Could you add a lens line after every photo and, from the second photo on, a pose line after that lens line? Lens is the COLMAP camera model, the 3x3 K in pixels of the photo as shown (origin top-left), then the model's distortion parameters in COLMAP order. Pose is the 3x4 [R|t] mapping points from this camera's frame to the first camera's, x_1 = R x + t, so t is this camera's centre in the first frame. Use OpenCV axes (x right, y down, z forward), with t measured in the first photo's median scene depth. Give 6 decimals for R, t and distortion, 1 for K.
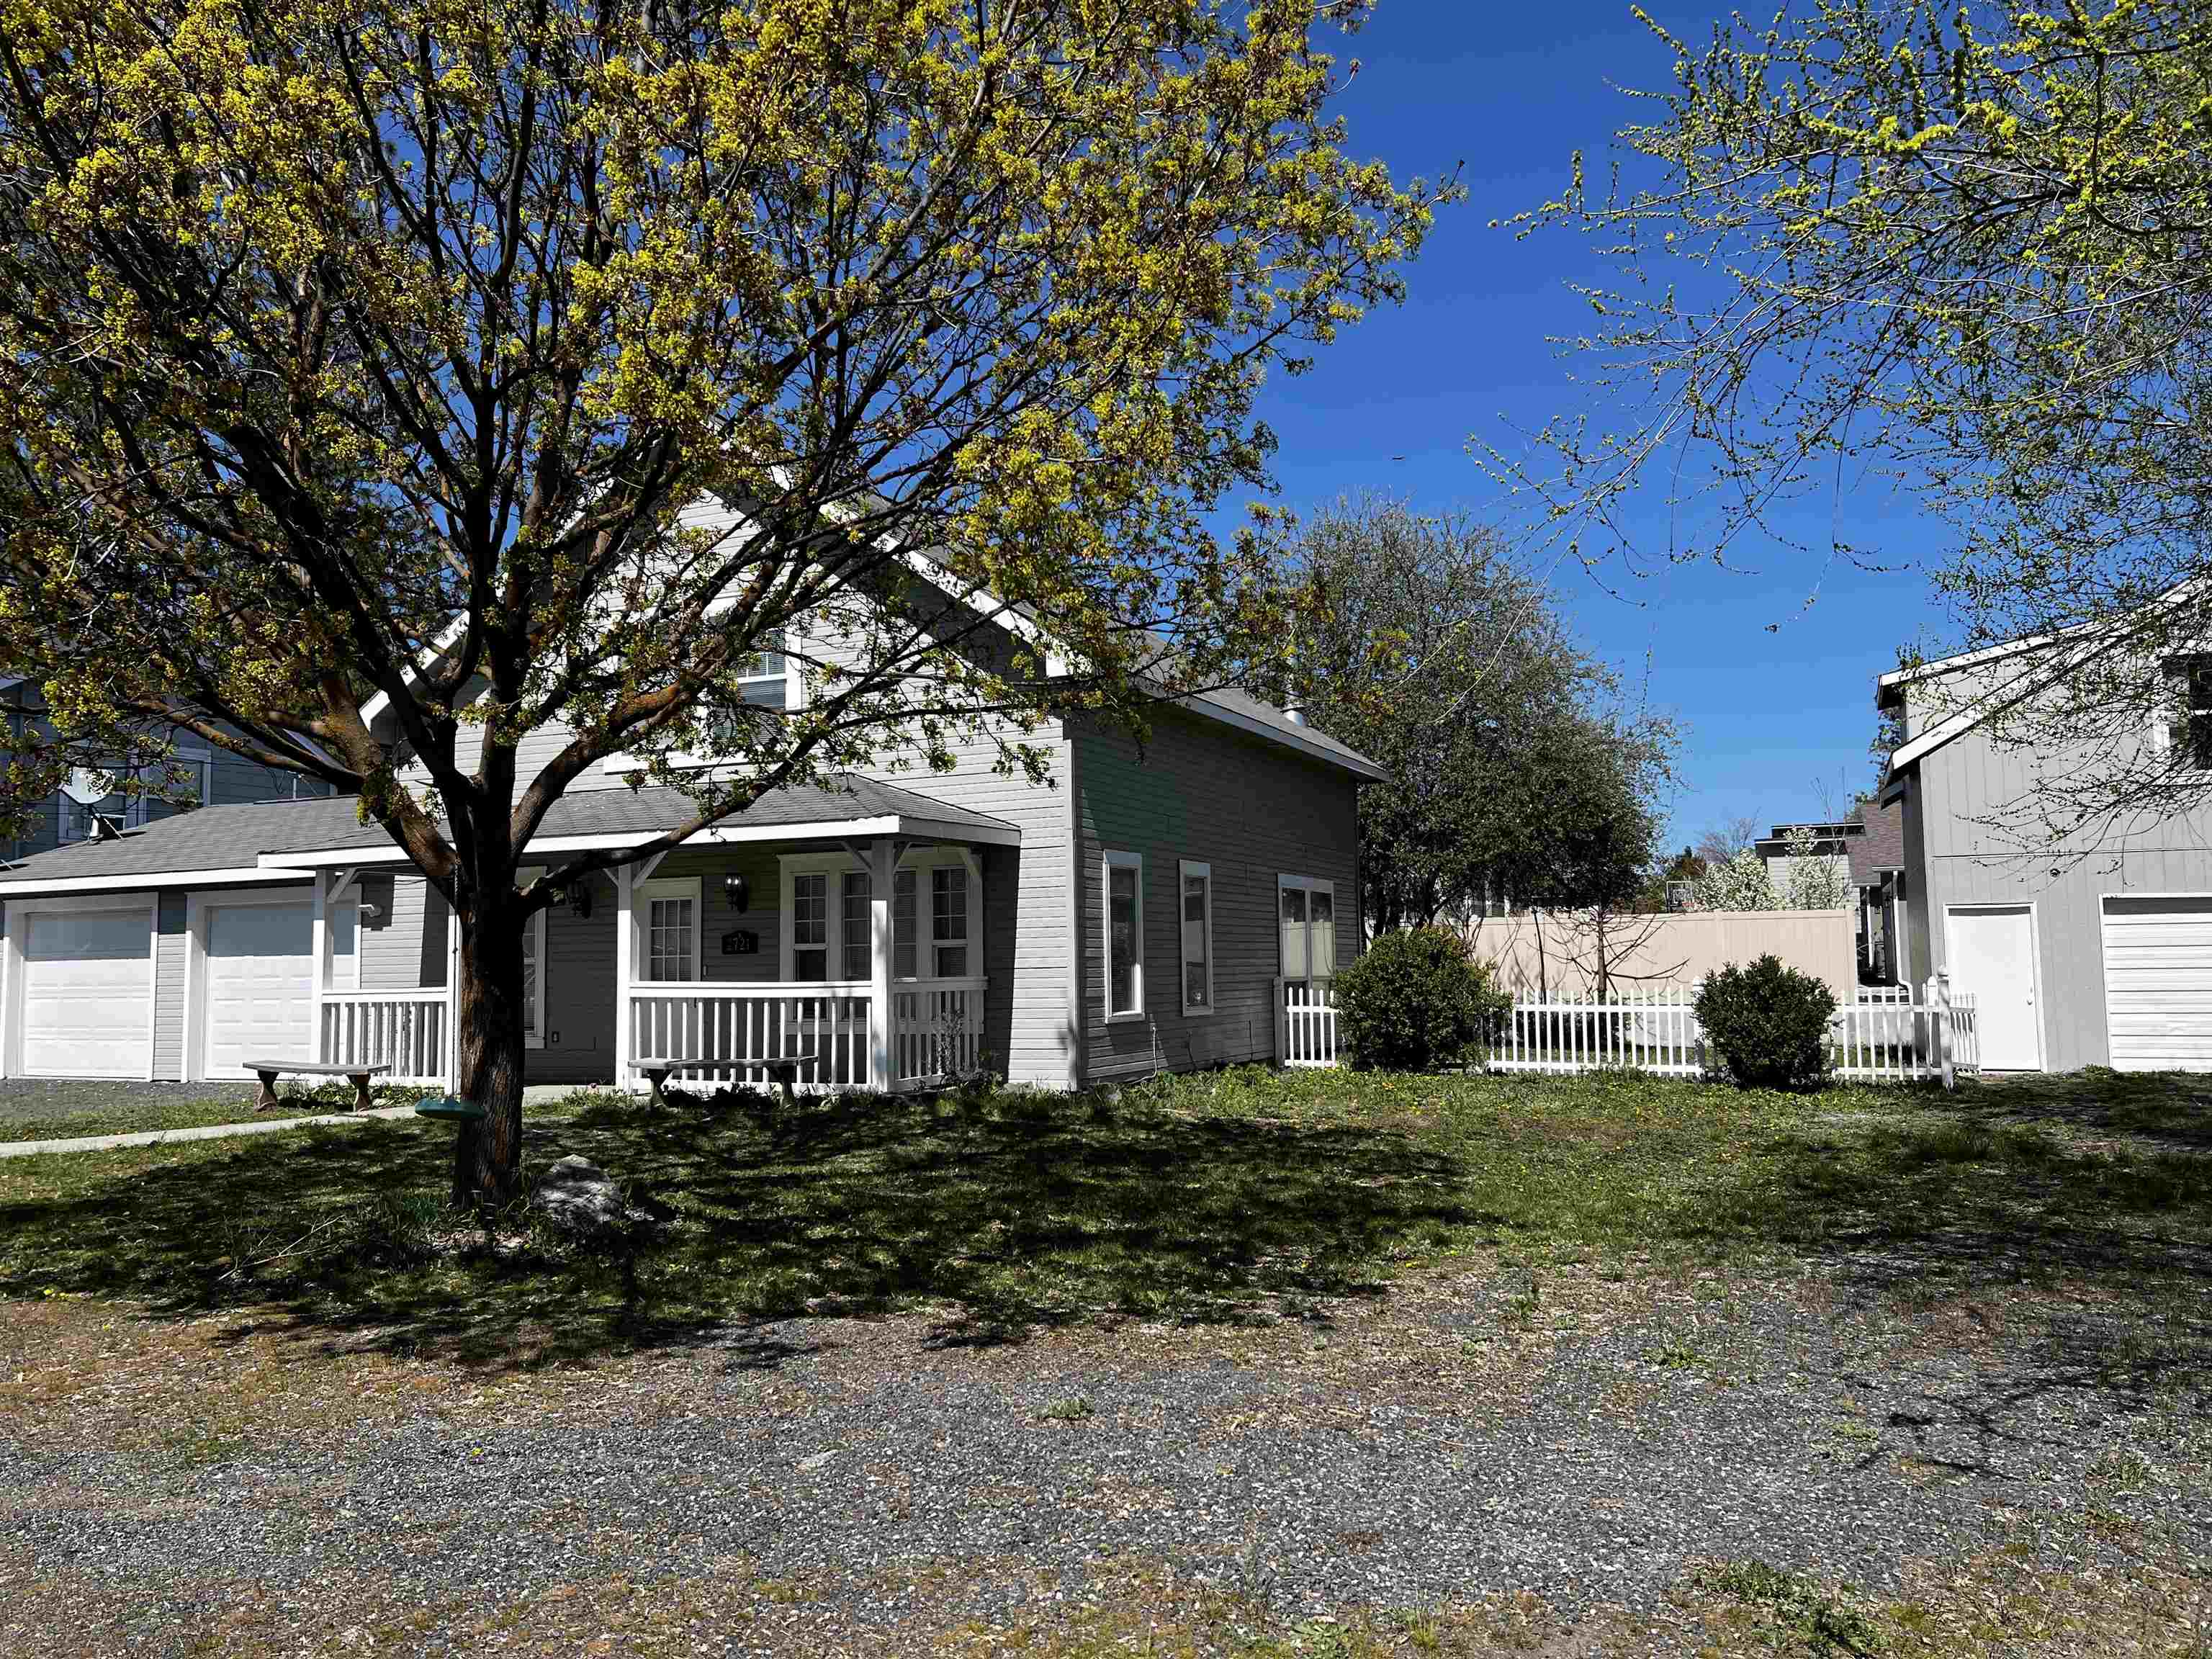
lens RADIAL K [[1683.5, 0, 1092.1], [0, 1683.5, 825.6], [0, 0, 1]] dist [0.114678, -0.250560]
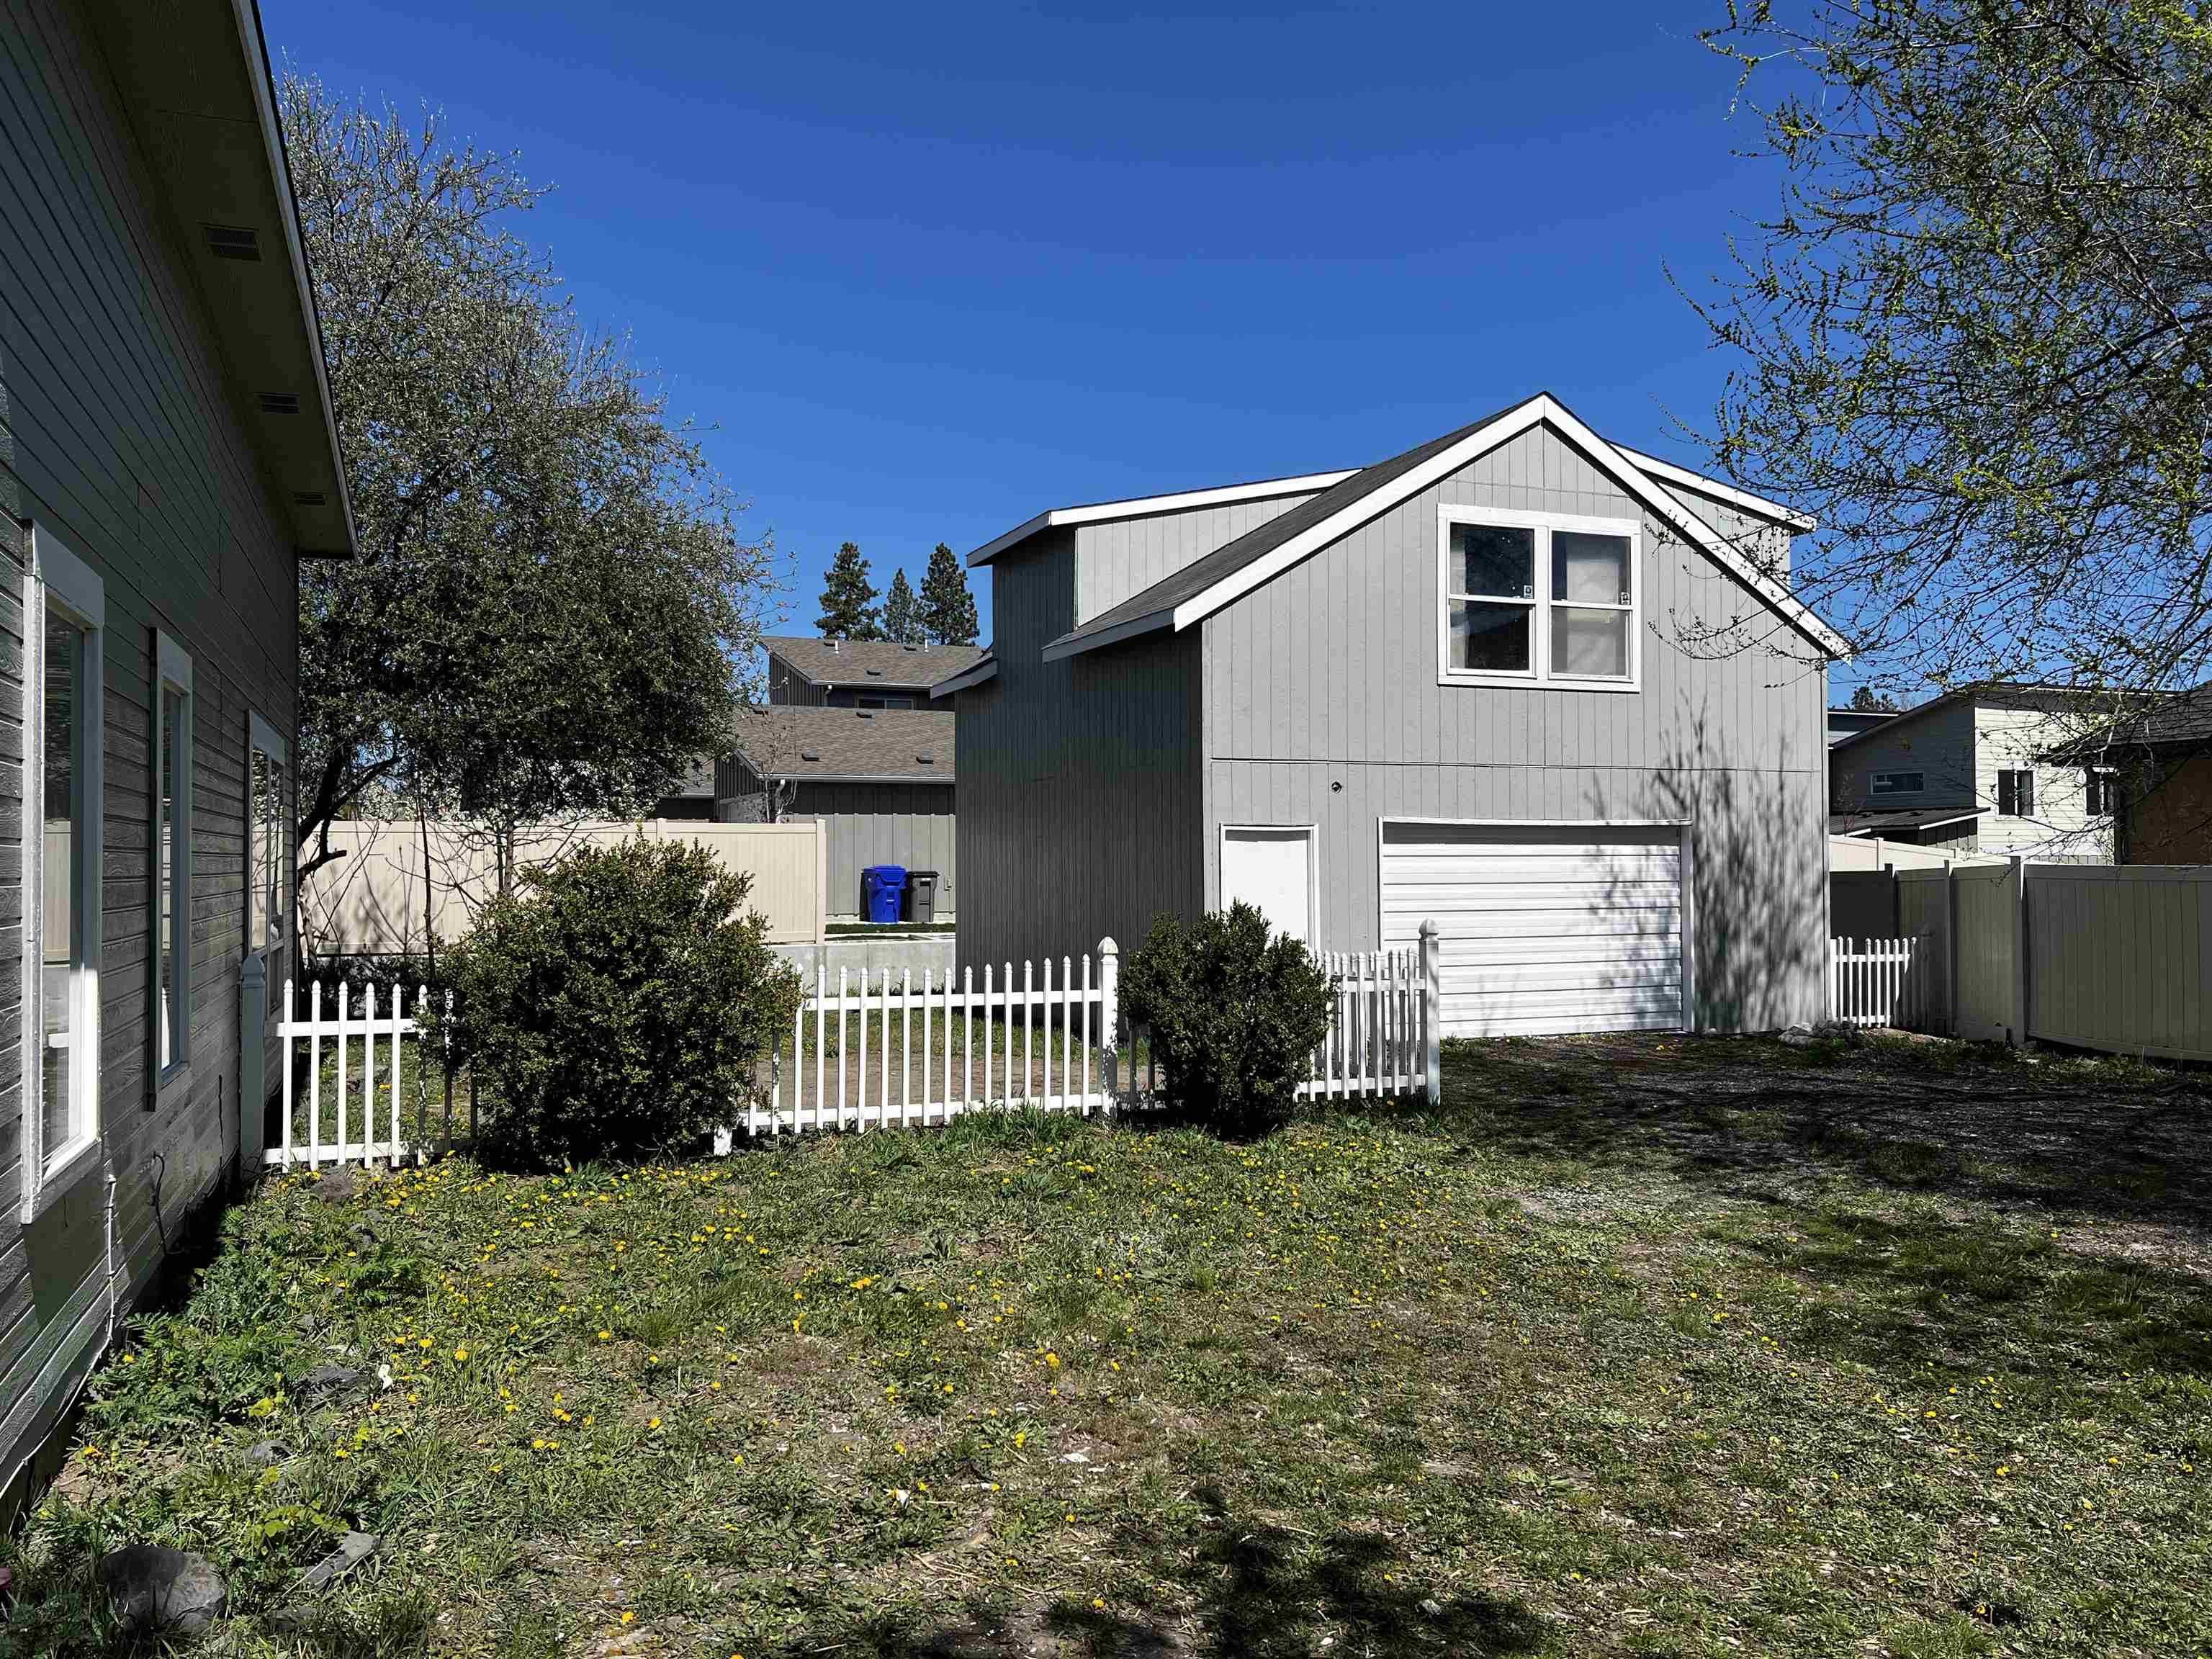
lens RADIAL K [[1683.5, 0, 1092.1], [0, 1683.5, 825.6], [0, 0, 1]] dist [0.114678, -0.250560]
pose [[0.693557, 0.026895, 0.719900, -0.054071], [-0.062656, 0.997768, 0.023087, 0.034988], [-0.717672, -0.061118, 0.693694, 0.564773]]
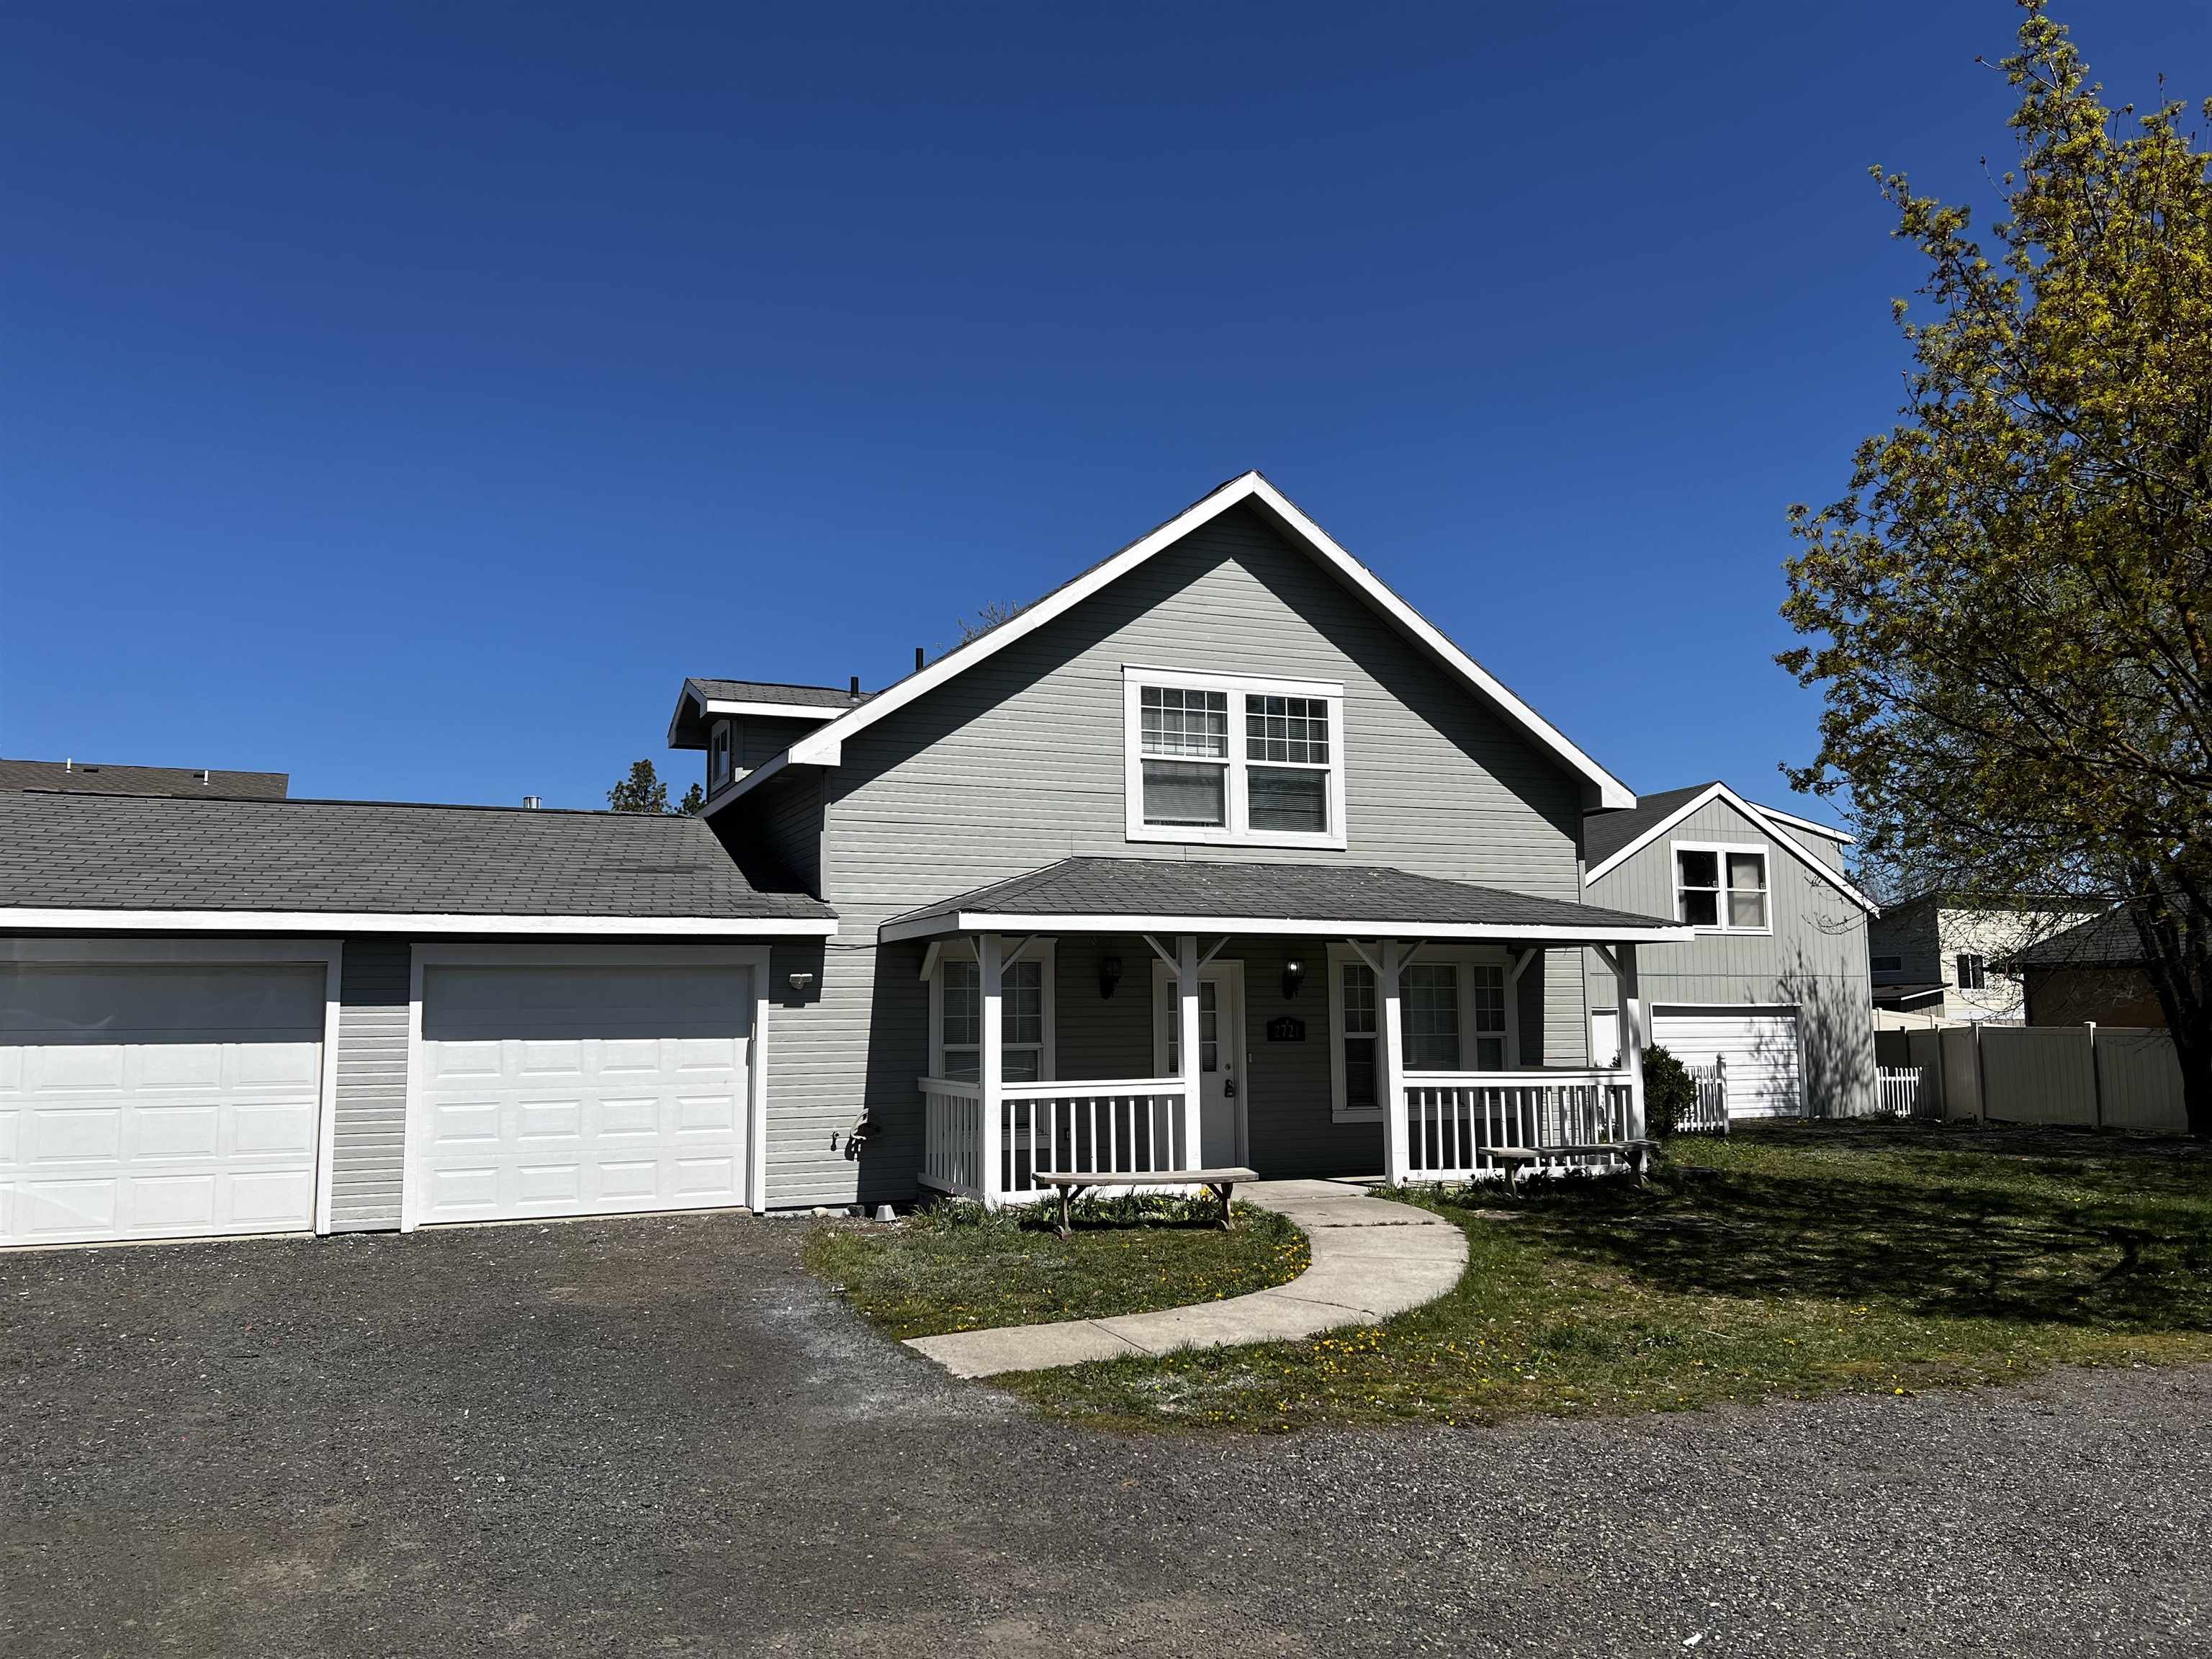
lens RADIAL K [[1662.8, 0, 1106.0], [0, 1662.8, 829.5], [0, 0, 1]] dist [0.003476, 0.000769]
pose [[0.680223, 0.095405, 0.726770, -0.826965], [-0.060719, 0.995420, -0.073841, 0.025353], [-0.730486, 0.006100, 0.682900, 0.349892]]
